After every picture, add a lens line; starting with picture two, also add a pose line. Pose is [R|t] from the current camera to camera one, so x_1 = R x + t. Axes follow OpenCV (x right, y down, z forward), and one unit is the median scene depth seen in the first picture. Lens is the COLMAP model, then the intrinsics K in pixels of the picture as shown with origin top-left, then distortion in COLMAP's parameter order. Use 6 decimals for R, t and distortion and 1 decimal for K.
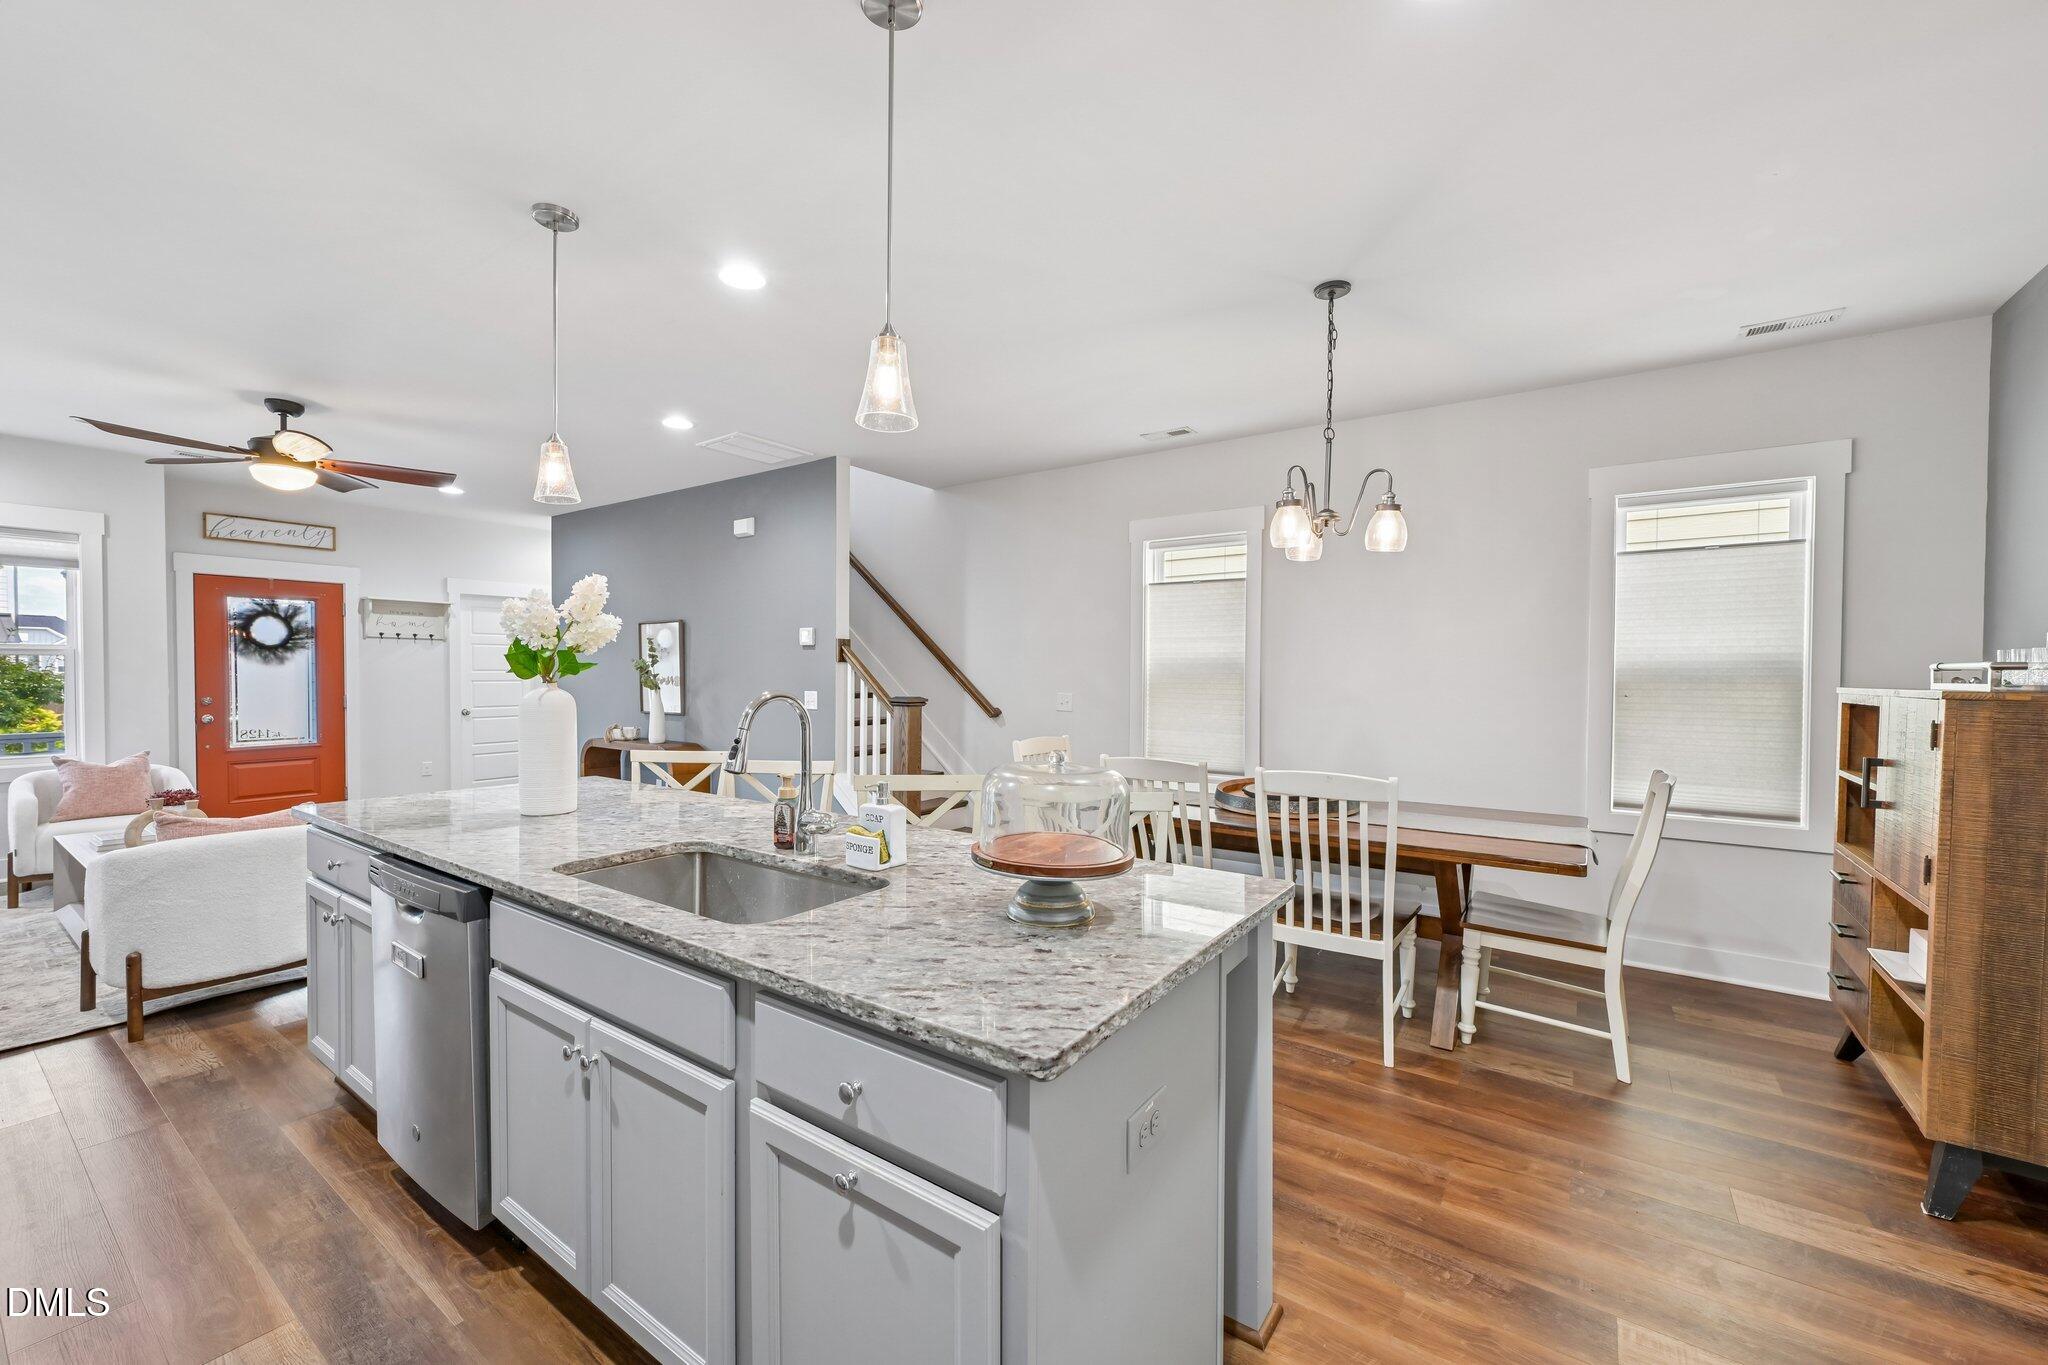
lens RADIAL K [[813.5, 0, 1019.0], [0, 813.5, 683.6], [0, 0, 1]] dist [-0.001431, -0.000516]
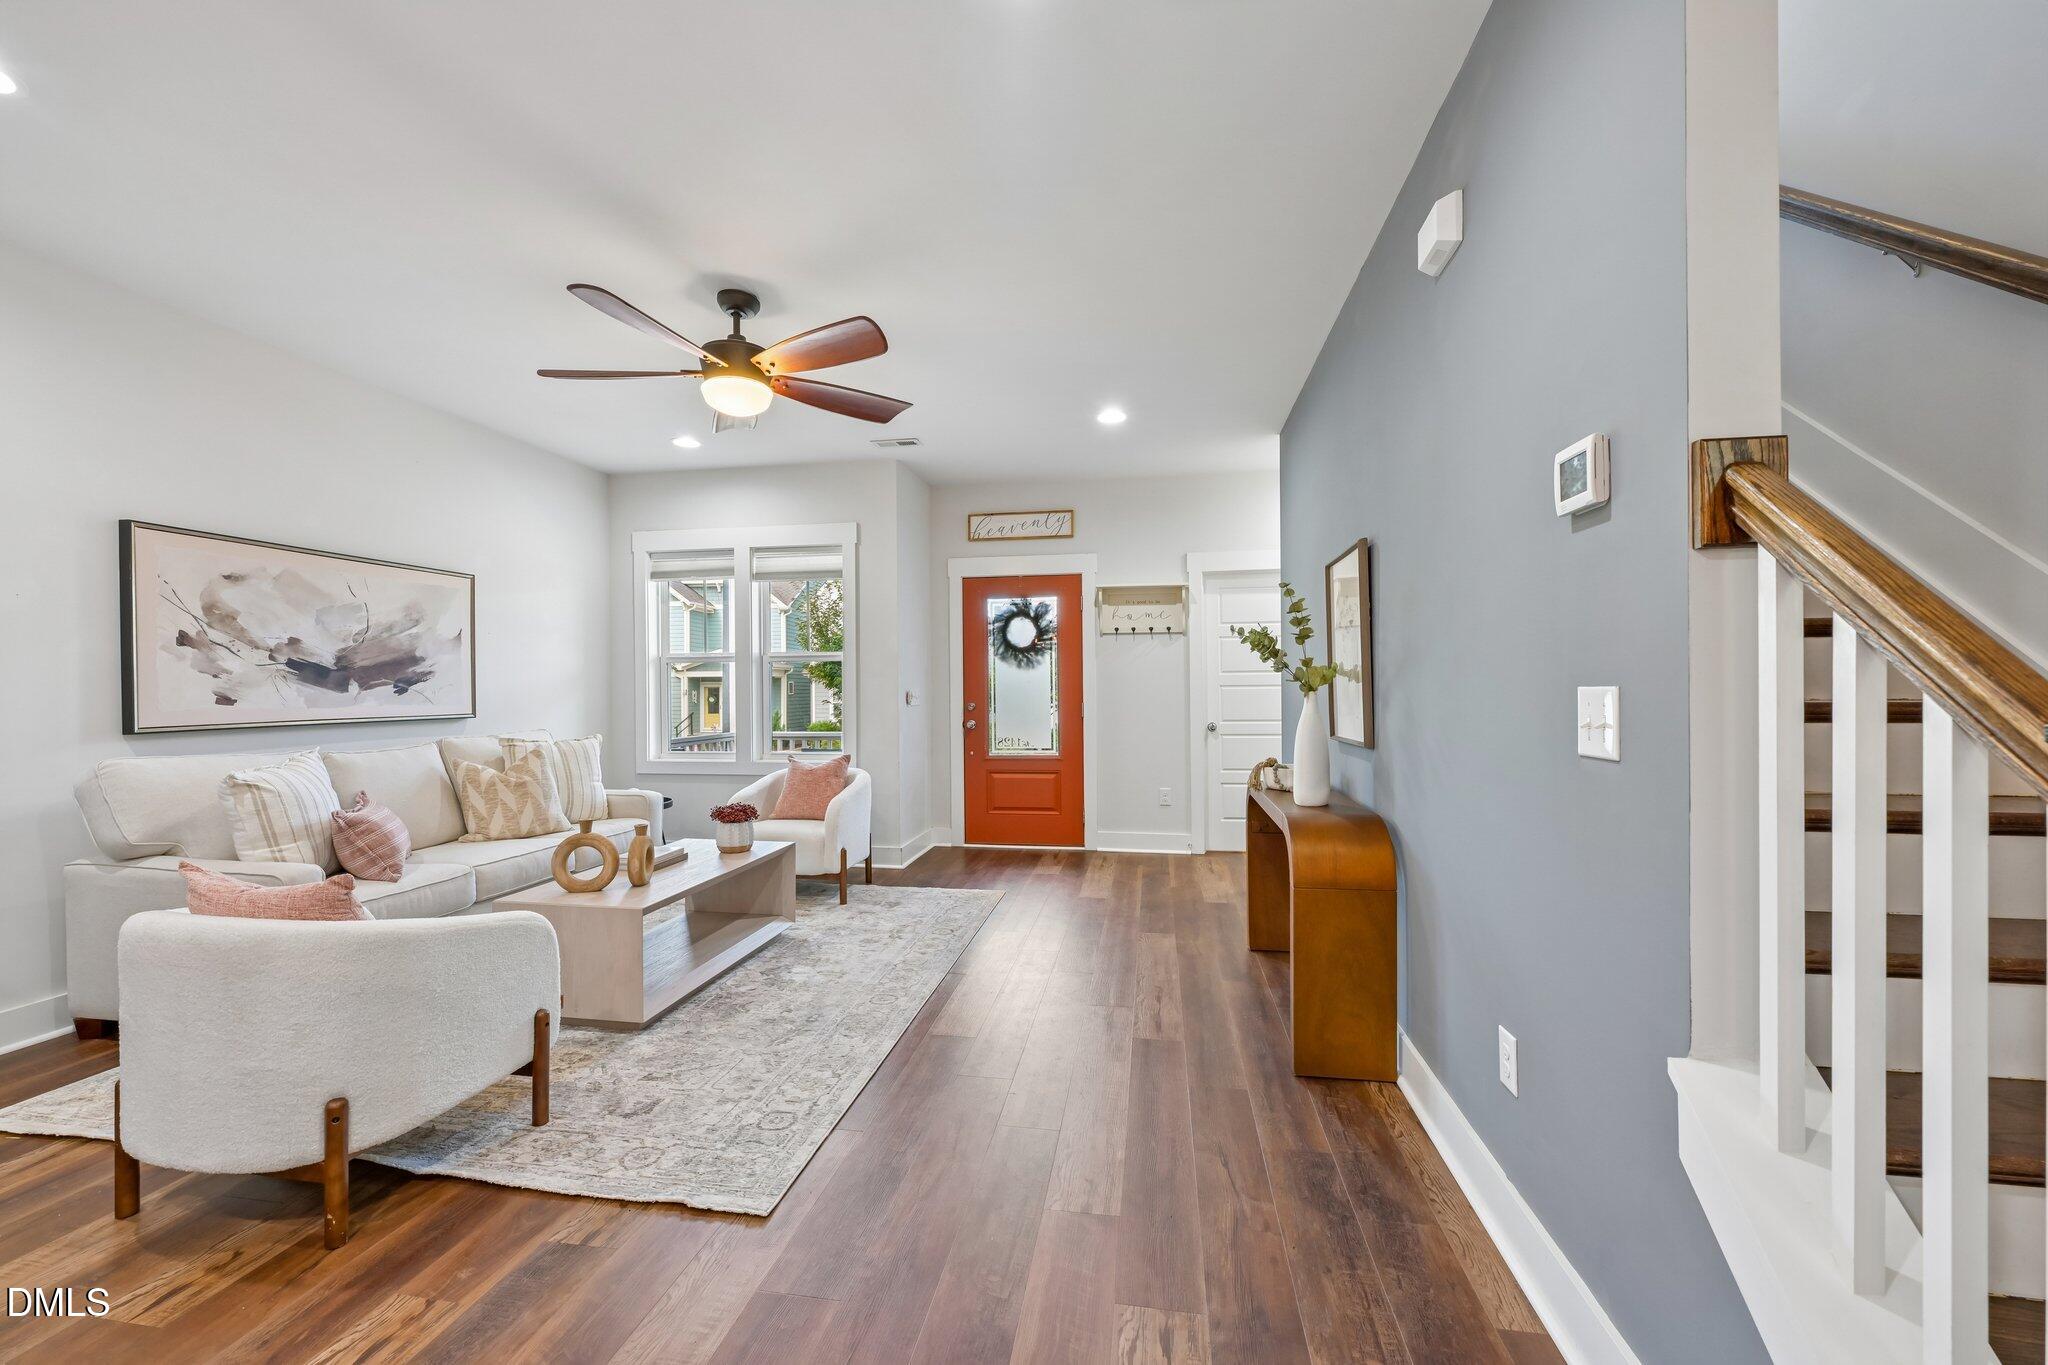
lens RADIAL K [[813.5, 0, 1017.3], [0, 813.5, 689.3], [0, 0, 1]] dist [-0.001431, -0.000516]
pose [[0.433606, -0.008379, -0.901064, -0.096600], [-0.005025, 0.999919, -0.011716, 0.012745], [0.901089, 0.009608, 0.433529, 0.671390]]
